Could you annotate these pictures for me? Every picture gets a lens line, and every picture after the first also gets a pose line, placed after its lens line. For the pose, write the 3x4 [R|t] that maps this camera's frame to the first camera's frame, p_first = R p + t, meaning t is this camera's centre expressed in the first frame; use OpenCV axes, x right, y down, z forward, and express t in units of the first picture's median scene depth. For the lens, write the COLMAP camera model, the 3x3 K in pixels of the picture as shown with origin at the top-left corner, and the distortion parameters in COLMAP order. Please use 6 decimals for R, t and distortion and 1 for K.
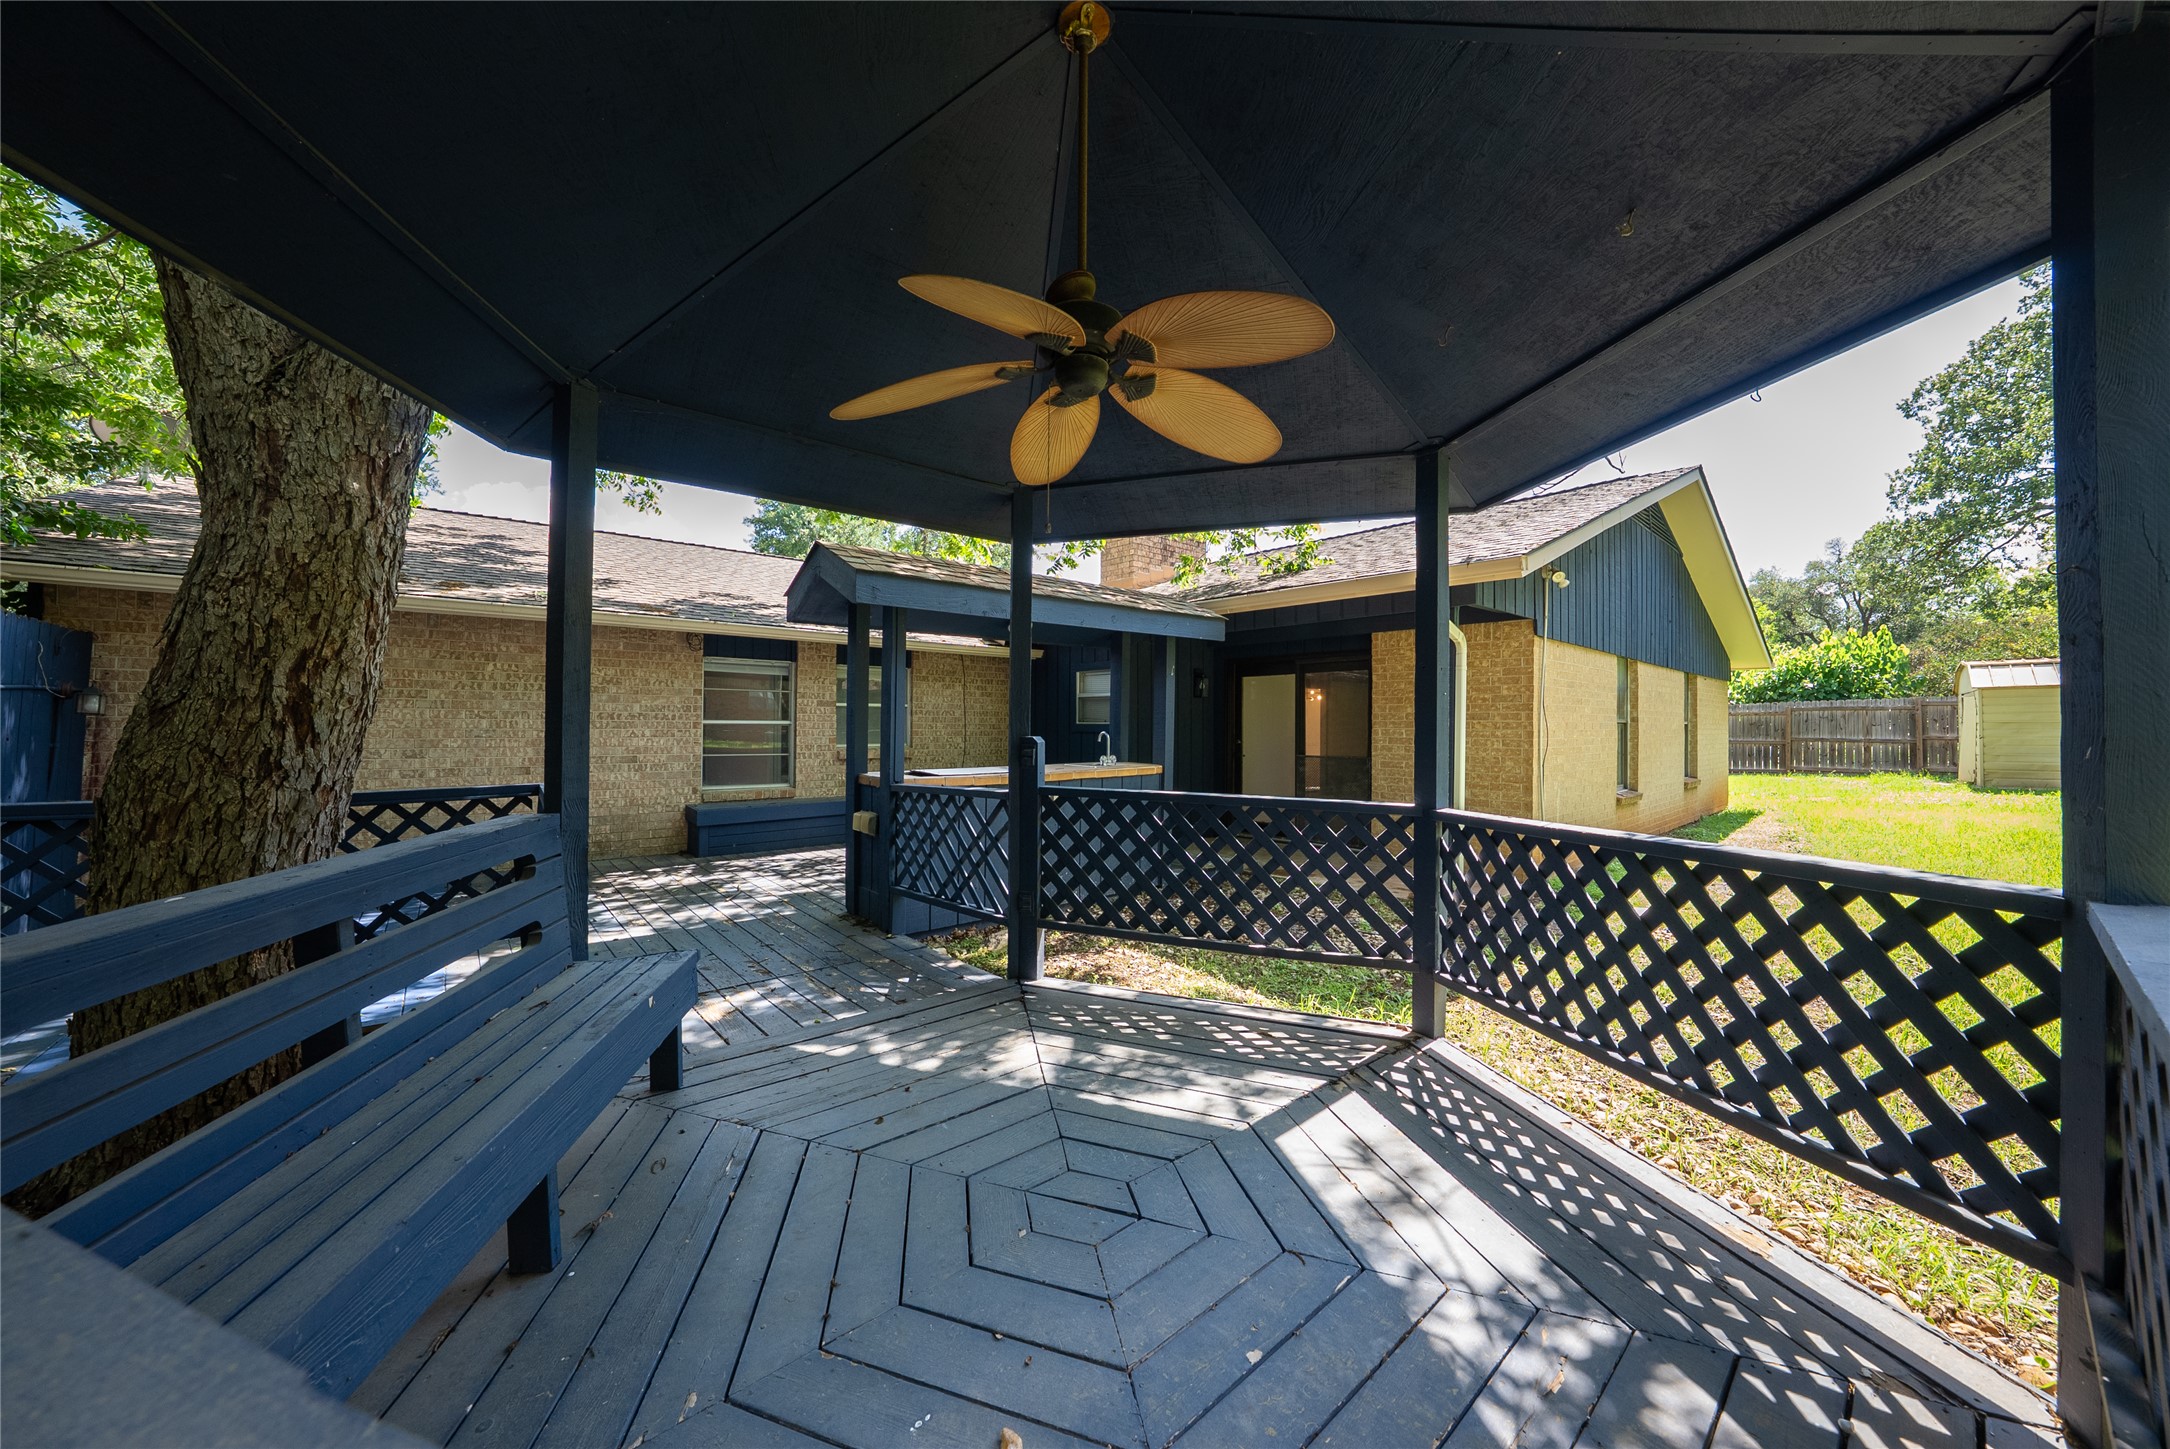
lens RADIAL K [[759.8, 0, 1104.7], [0, 759.8, 724.3], [0, 0, 1]] dist [-0.009914, 0.000032]
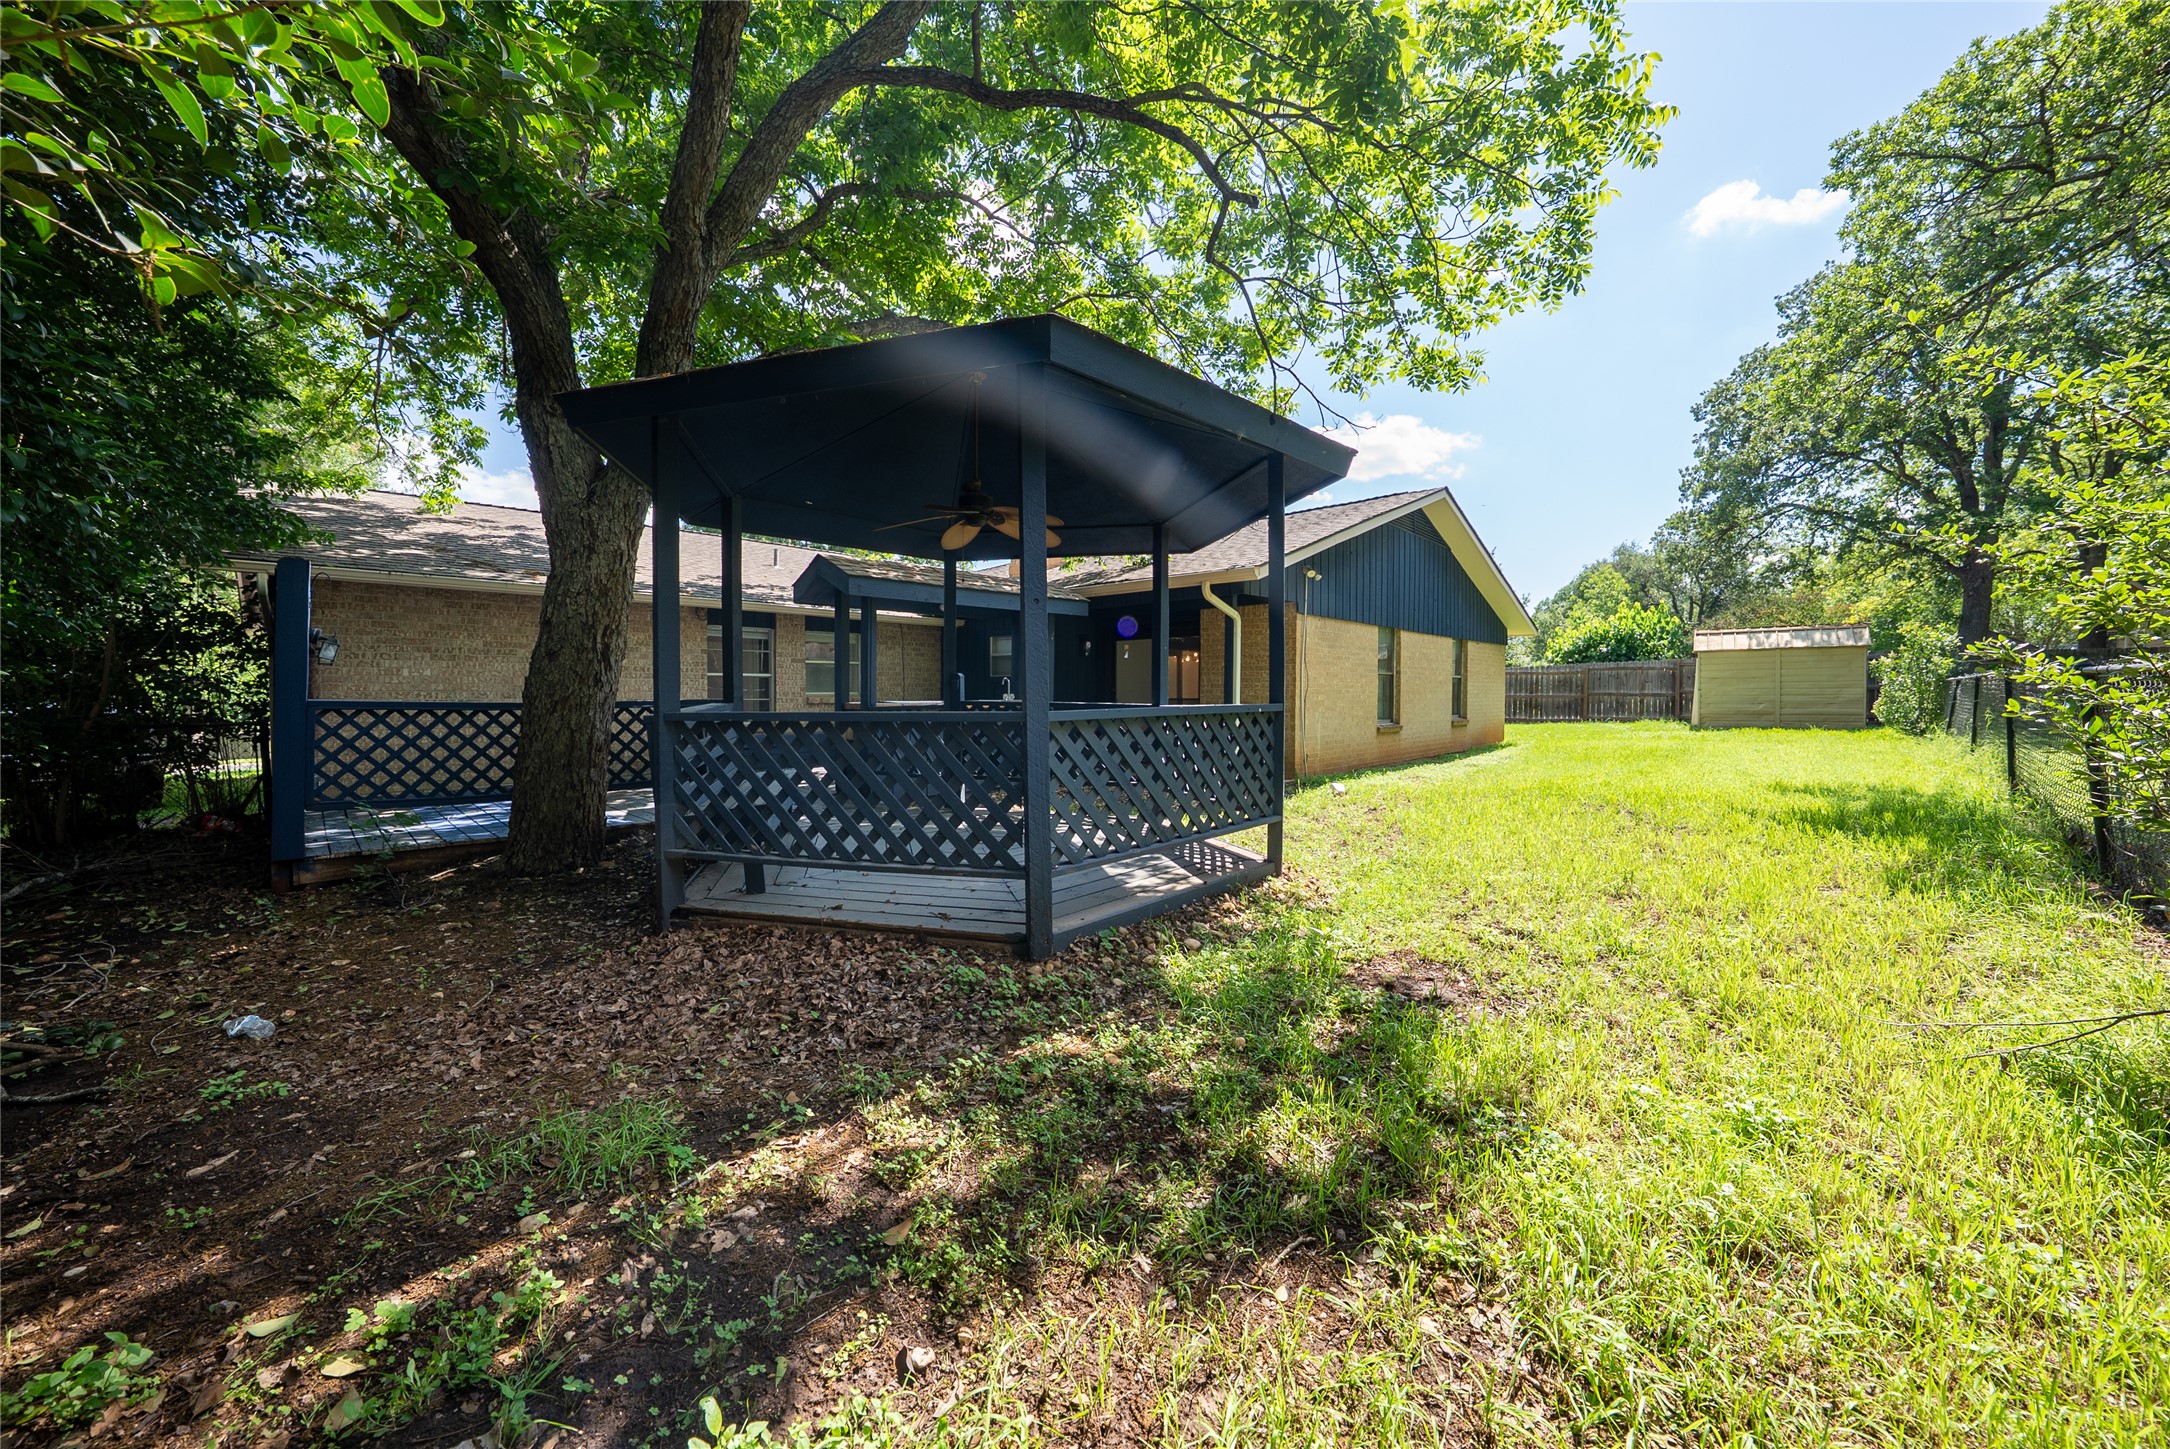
lens RADIAL K [[759.8, 0, 1104.7], [0, 759.8, 724.3], [0, 0, 1]] dist [-0.009914, 0.000032]
pose [[0.994874, -0.009891, 0.100638, 0.038858], [0.005413, 0.998987, 0.044673, 0.032984], [-0.100978, -0.043900, 0.993920, -0.451954]]
